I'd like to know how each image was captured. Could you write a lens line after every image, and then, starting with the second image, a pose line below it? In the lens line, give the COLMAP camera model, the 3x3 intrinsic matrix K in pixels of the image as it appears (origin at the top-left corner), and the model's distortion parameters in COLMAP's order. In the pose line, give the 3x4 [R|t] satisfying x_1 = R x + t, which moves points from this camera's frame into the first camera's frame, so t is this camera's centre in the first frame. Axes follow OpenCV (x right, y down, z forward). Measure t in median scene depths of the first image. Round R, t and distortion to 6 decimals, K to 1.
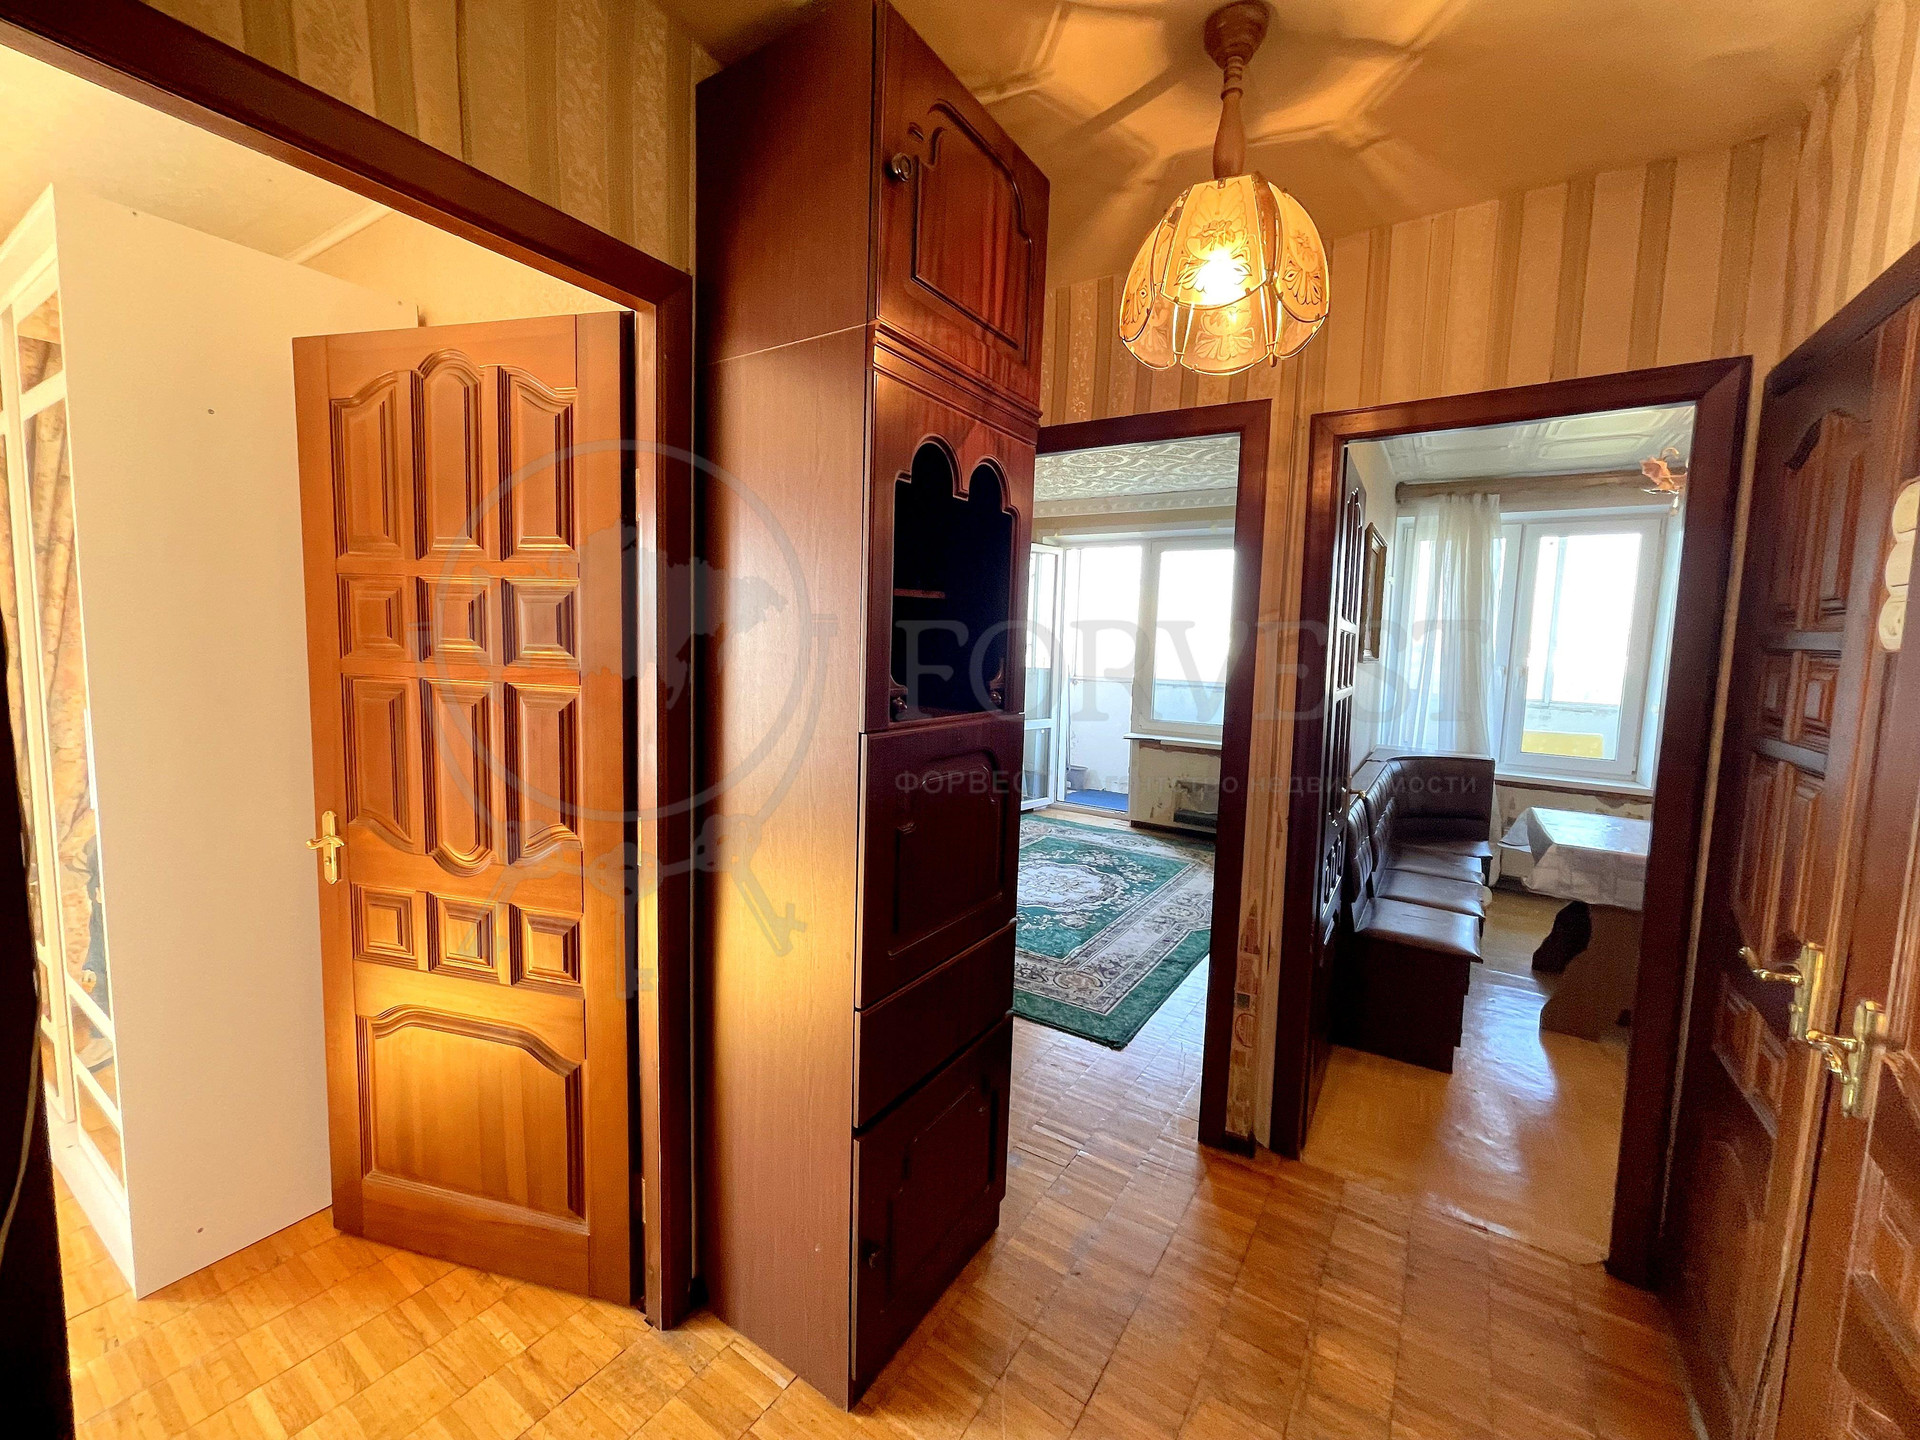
lens RADIAL K [[774.4, 0, 964.2], [0, 774.4, 710.1], [0, 0, 1]] dist [-0.001572, 0.000079]
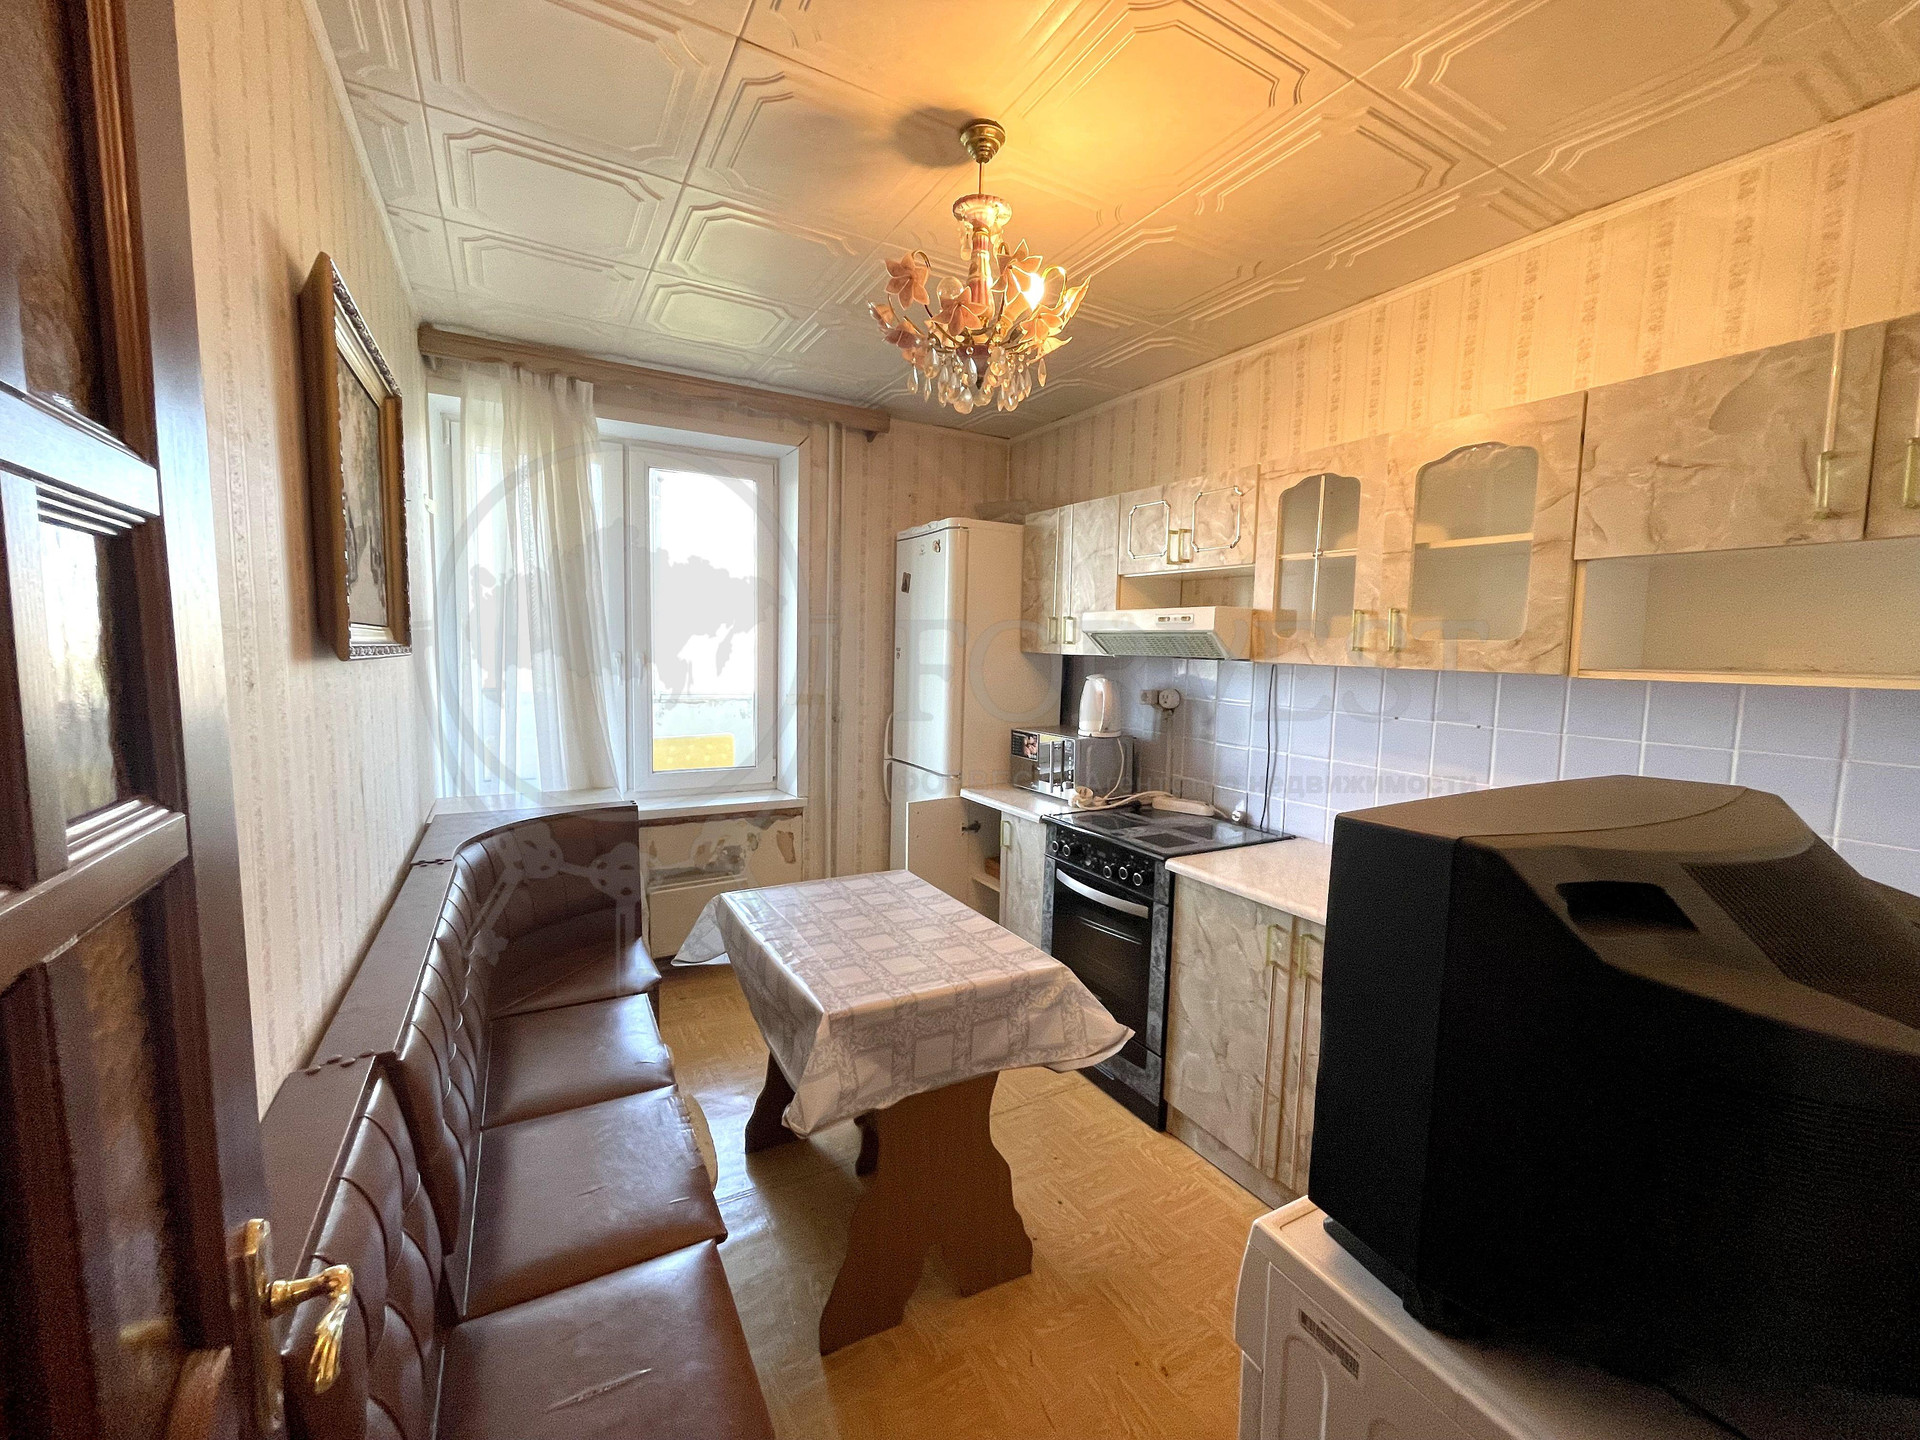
lens RADIAL K [[774.4, 0, 965.3], [0, 774.4, 719.6], [0, 0, 1]] dist [-0.001572, 0.000079]
pose [[0.474767, -0.096471, 0.874808, 0.247833], [0.071420, 0.994919, 0.070956, -0.025339], [-0.877209, 0.028791, 0.479245, 0.425448]]
